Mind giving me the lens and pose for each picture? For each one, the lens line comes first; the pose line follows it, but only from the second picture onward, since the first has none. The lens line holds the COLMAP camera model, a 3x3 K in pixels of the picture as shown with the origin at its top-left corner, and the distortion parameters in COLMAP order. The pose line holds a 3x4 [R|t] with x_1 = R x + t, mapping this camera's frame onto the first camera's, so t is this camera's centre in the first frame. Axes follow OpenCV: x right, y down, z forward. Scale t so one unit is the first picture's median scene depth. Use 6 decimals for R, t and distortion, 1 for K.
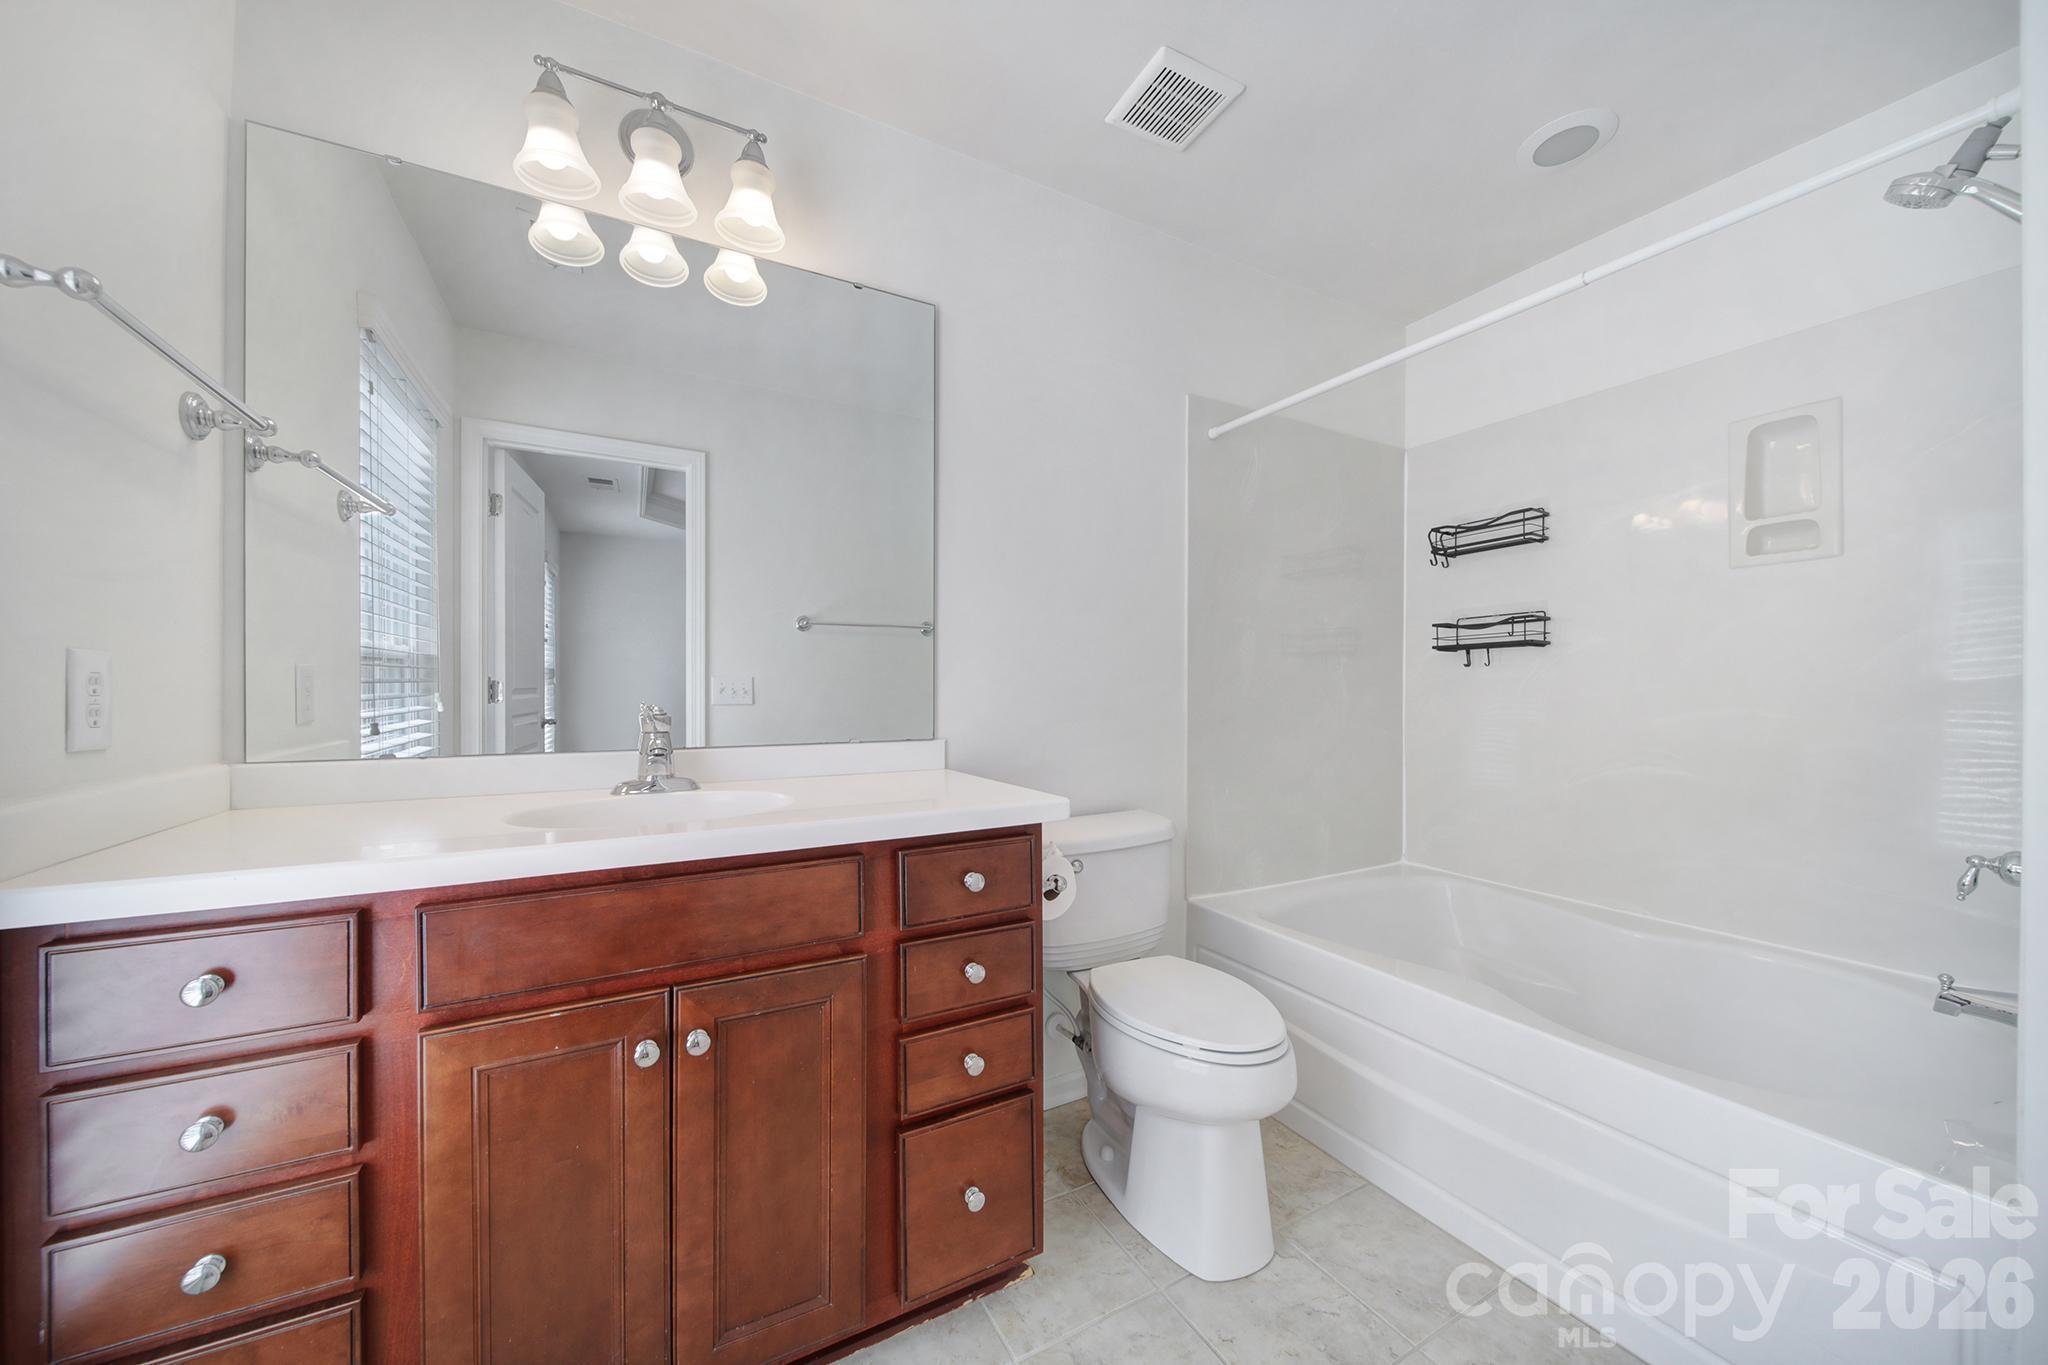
lens RADIAL K [[714.8, 0, 1032.6], [0, 714.8, 692.3], [0, 0, 1]] dist [-0.001682, -0.000097]
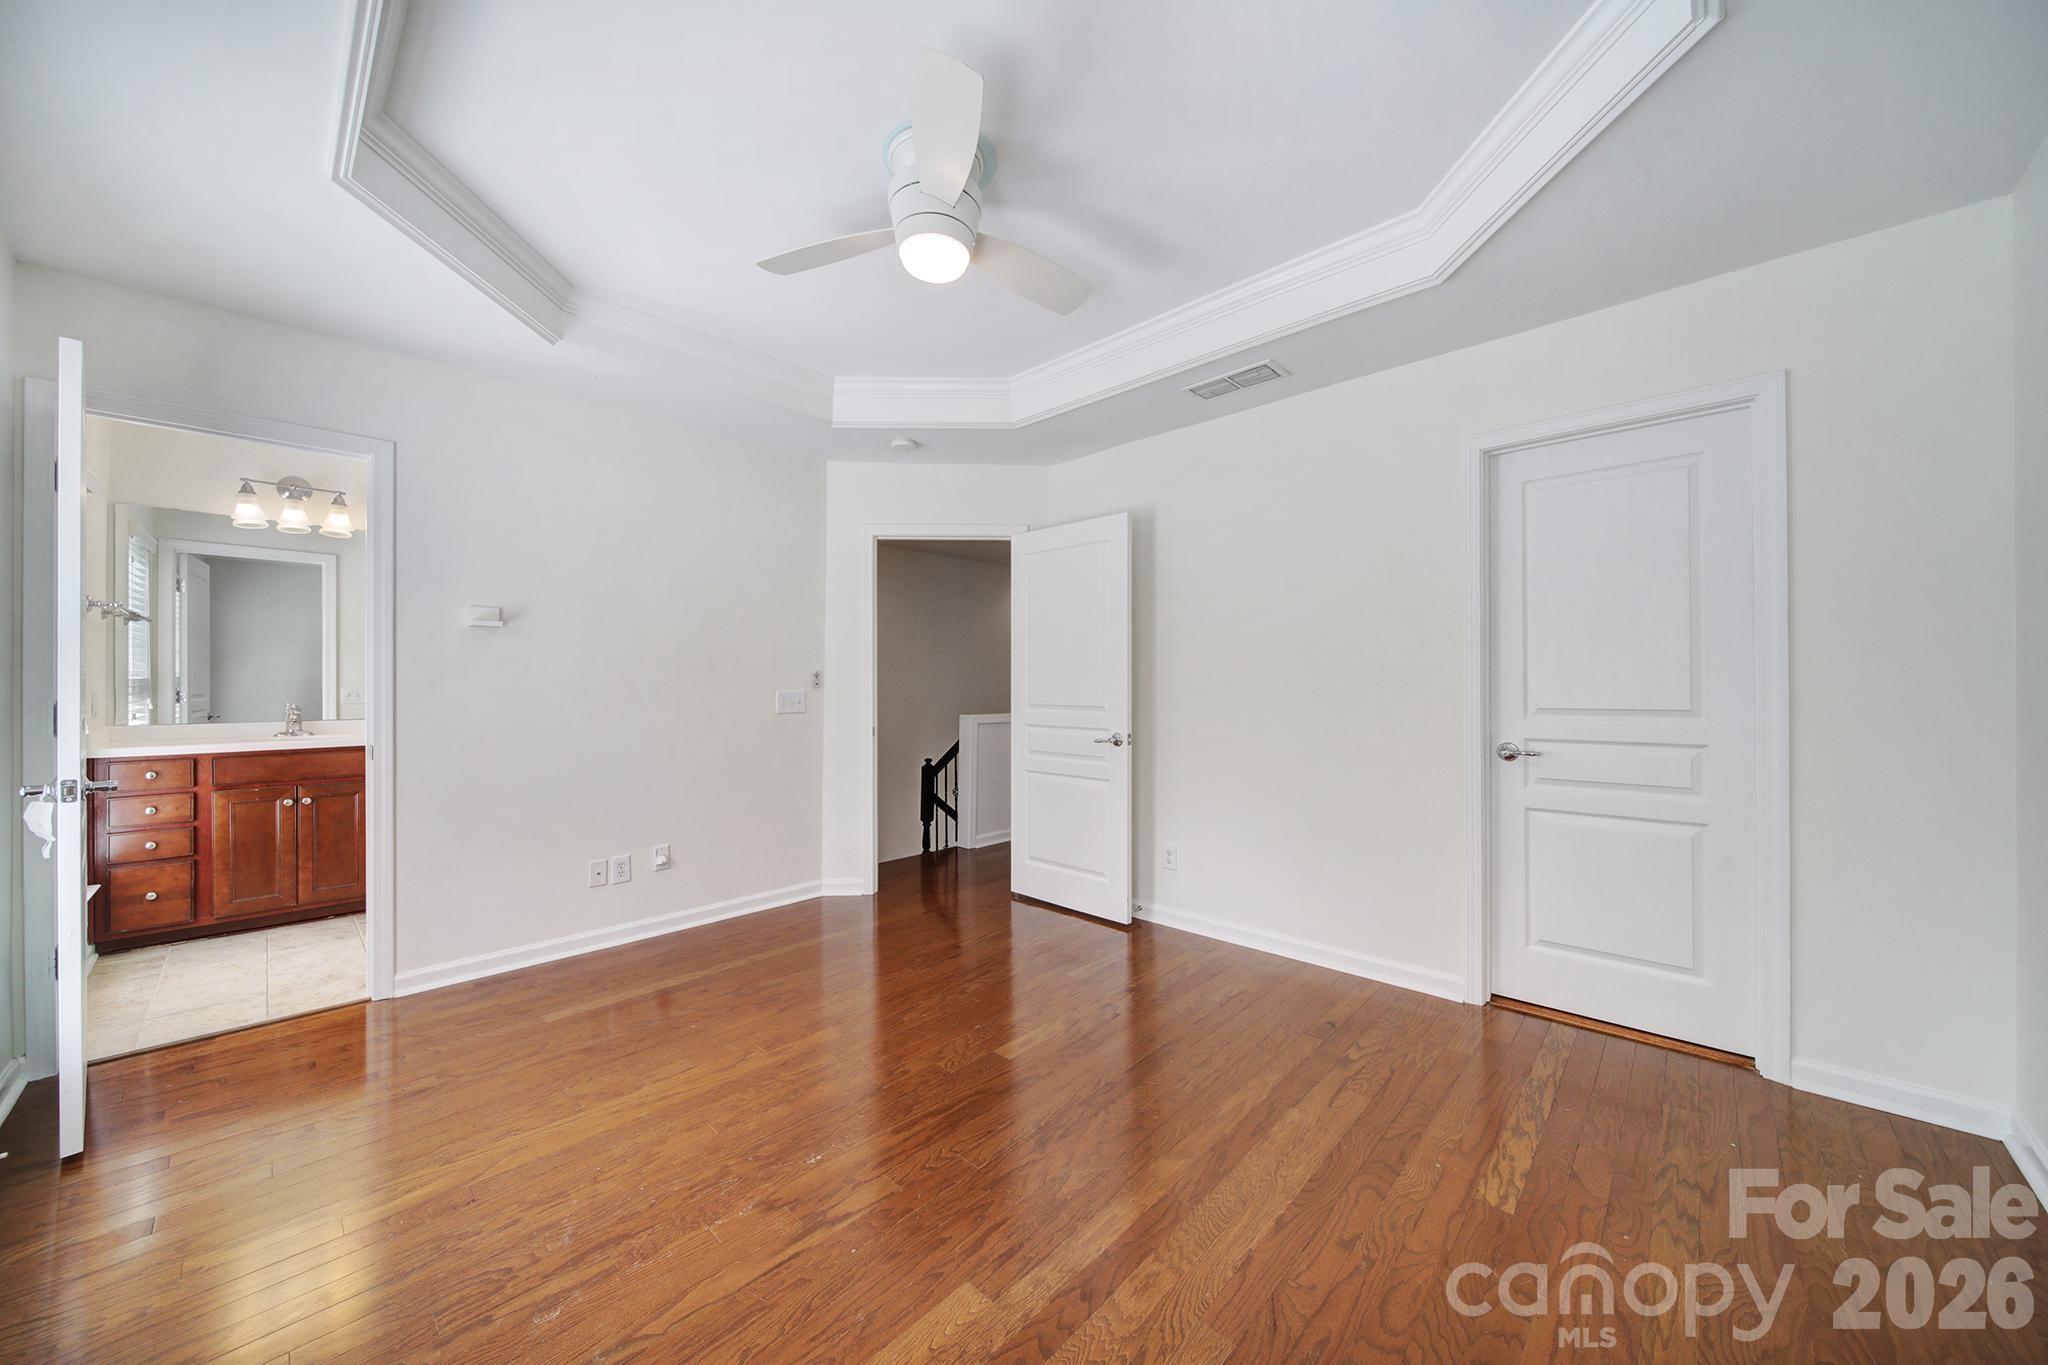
lens RADIAL K [[721.7, 0, 1031.0], [0, 721.7, 674.9], [0, 0, 1]] dist [-0.000036, -0.000116]
pose [[0.957053, -0.003935, 0.289887, 2.033972], [0.006562, 0.999946, -0.008089, -0.077579], [-0.289839, 0.009644, 0.957027, -3.647797]]
